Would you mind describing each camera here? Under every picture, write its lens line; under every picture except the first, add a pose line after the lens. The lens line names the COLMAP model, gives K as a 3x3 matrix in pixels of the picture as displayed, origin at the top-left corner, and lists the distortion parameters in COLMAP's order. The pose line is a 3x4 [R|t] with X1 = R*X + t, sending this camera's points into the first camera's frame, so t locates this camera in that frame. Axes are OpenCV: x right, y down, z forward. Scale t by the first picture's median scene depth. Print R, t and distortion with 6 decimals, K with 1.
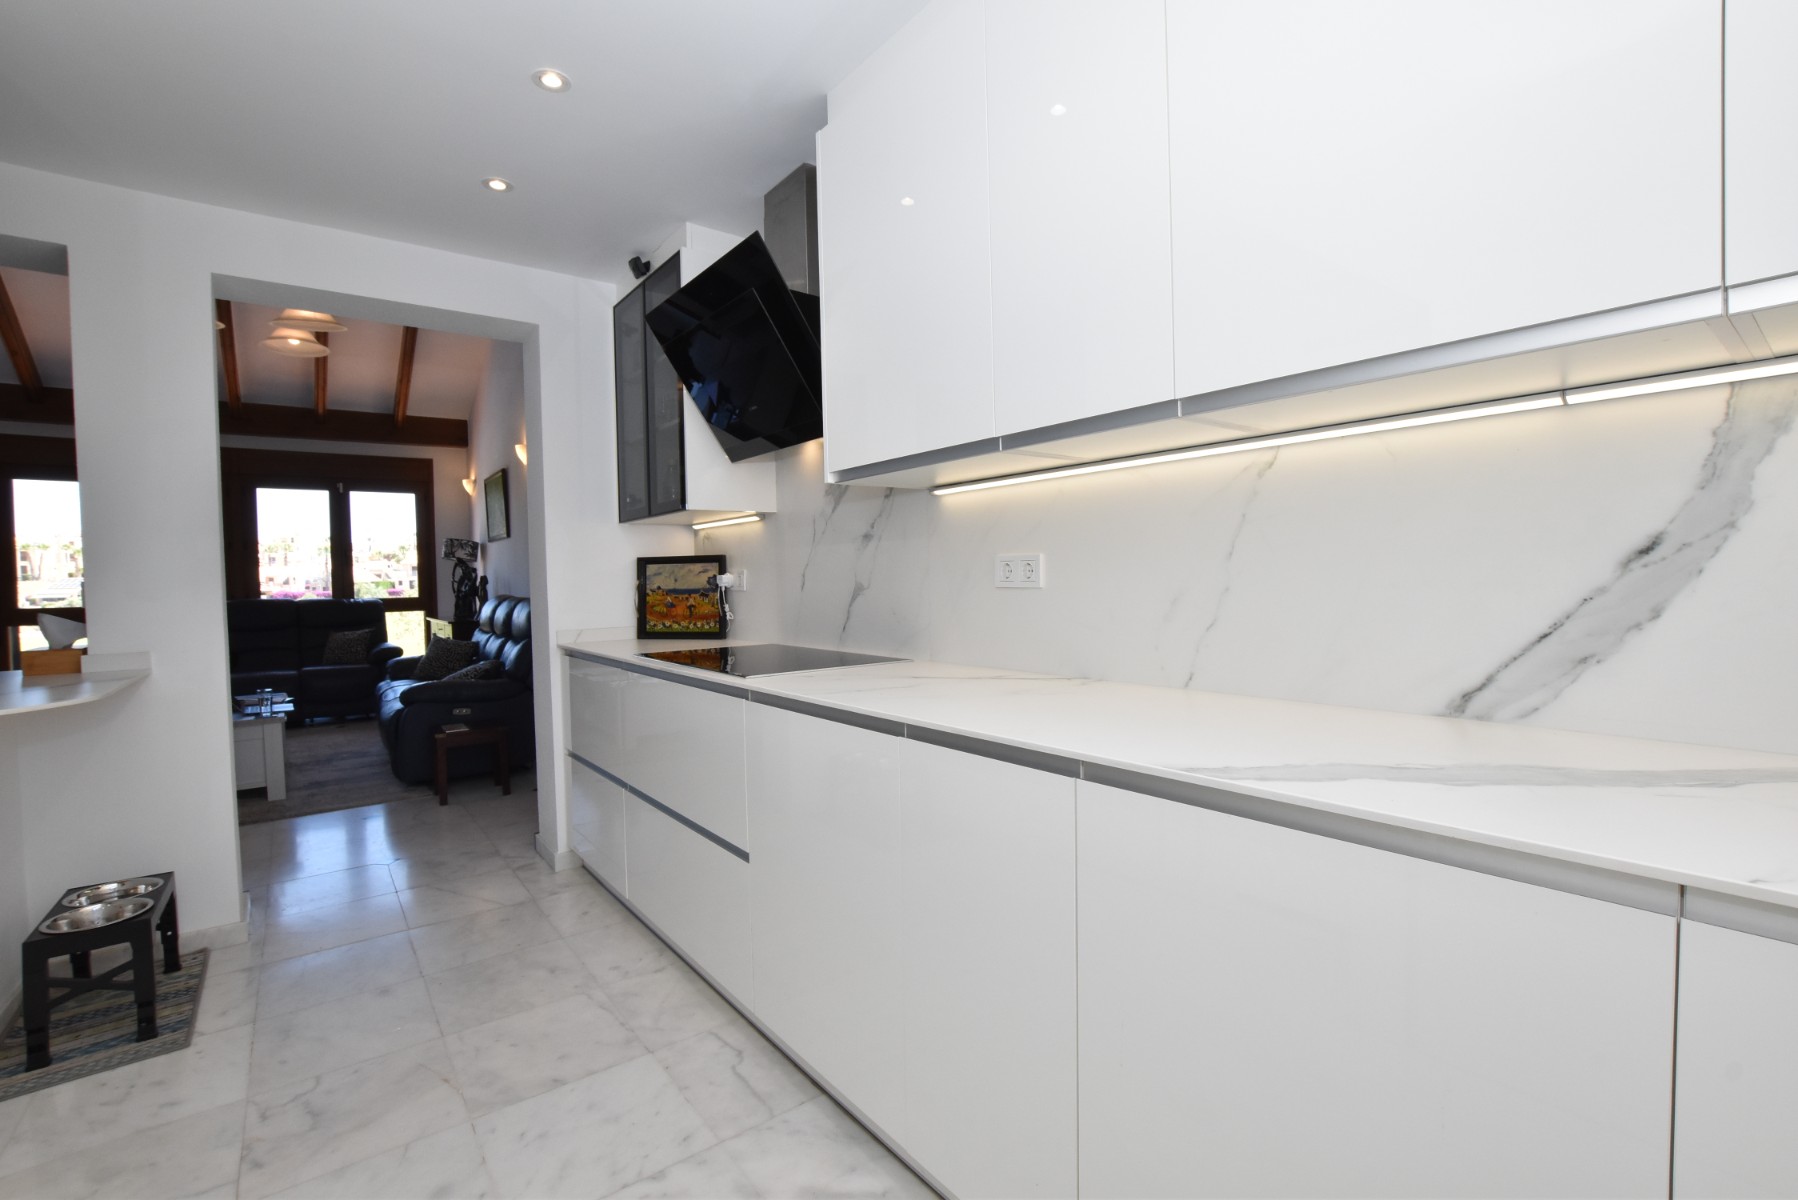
lens RADIAL K [[793.4, 0, 908.1], [0, 793.4, 608.3], [0, 0, 1]] dist [-0.036411, 0.007107]
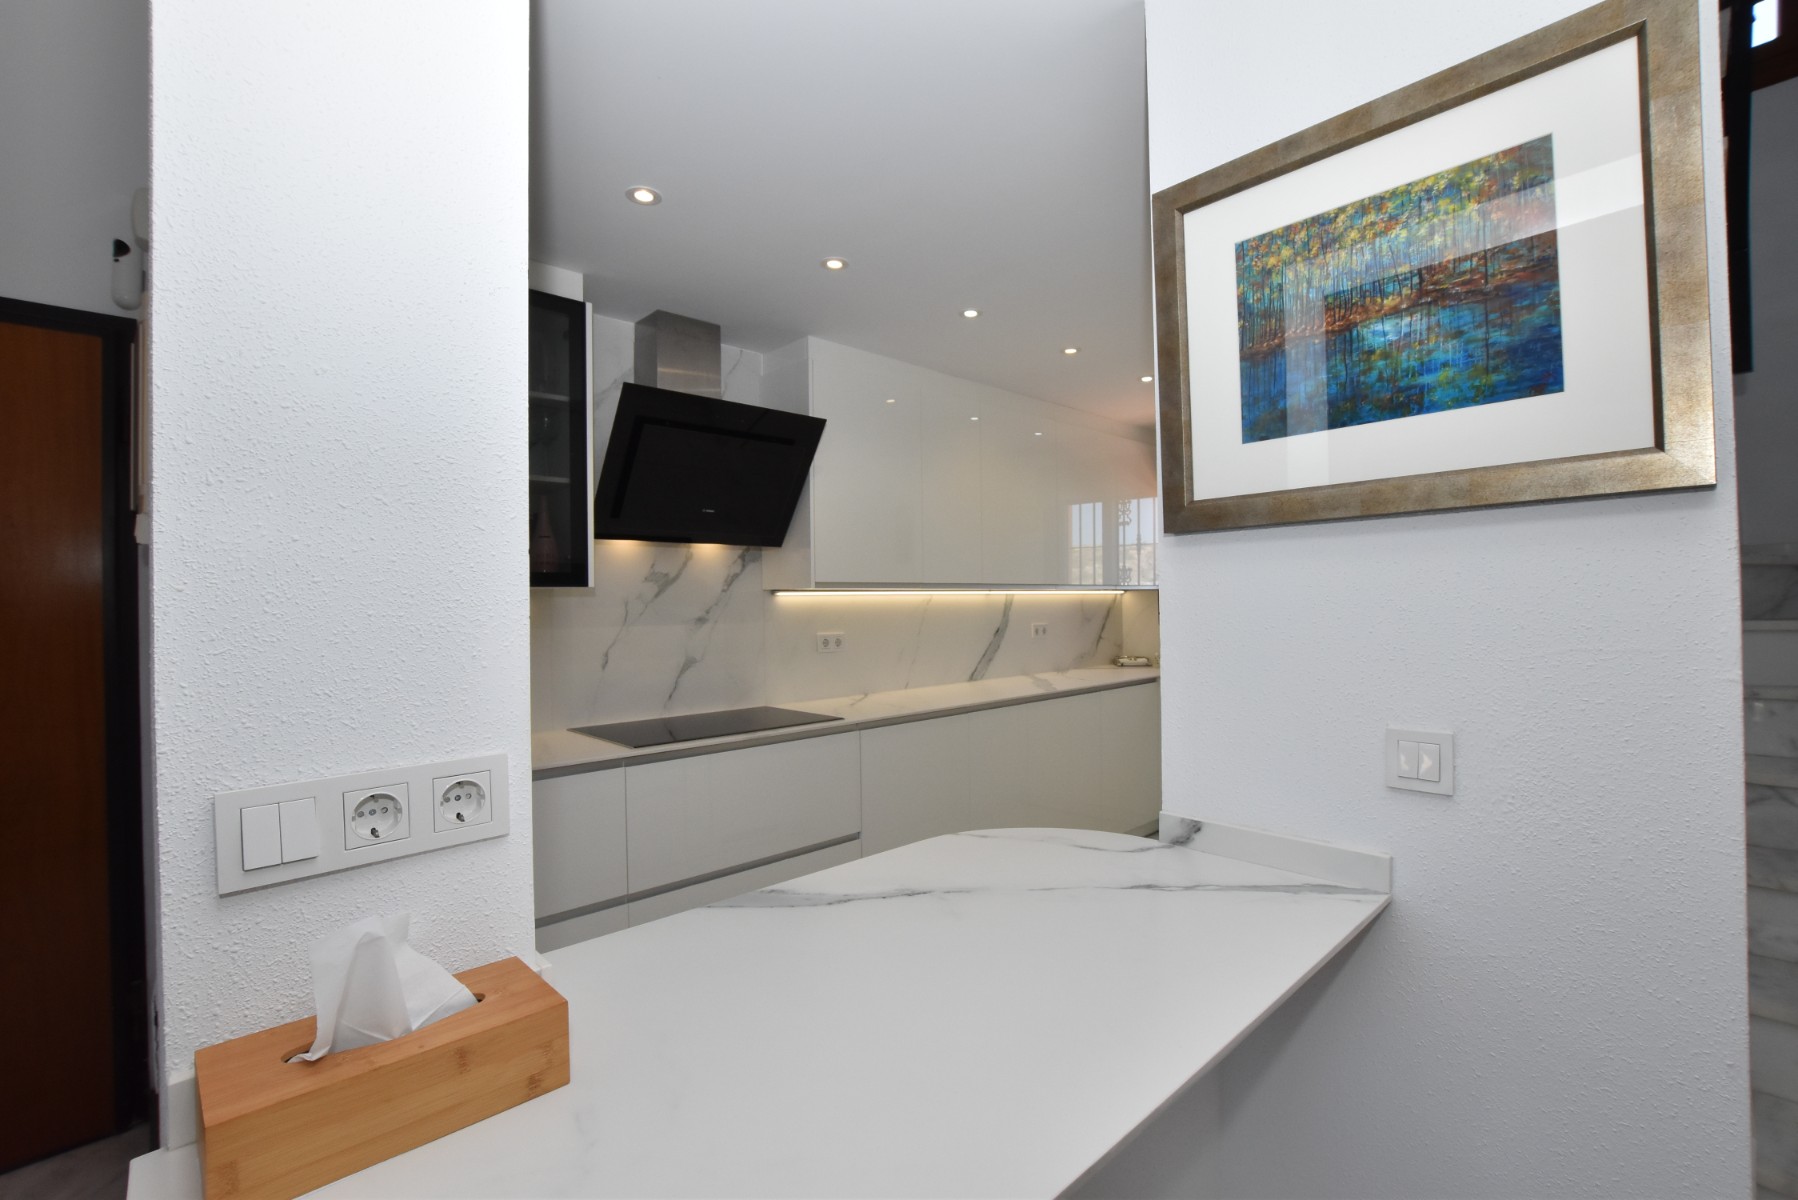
lens RADIAL K [[793.4, 0, 903.6], [0, 793.4, 604.0], [0, 0, 1]] dist [-0.036411, 0.007107]
pose [[-0.095790, 0.015831, 0.995276, -0.636335], [0.053087, 0.998532, -0.010773, -0.040195], [-0.993985, 0.051805, -0.096489, 0.380124]]
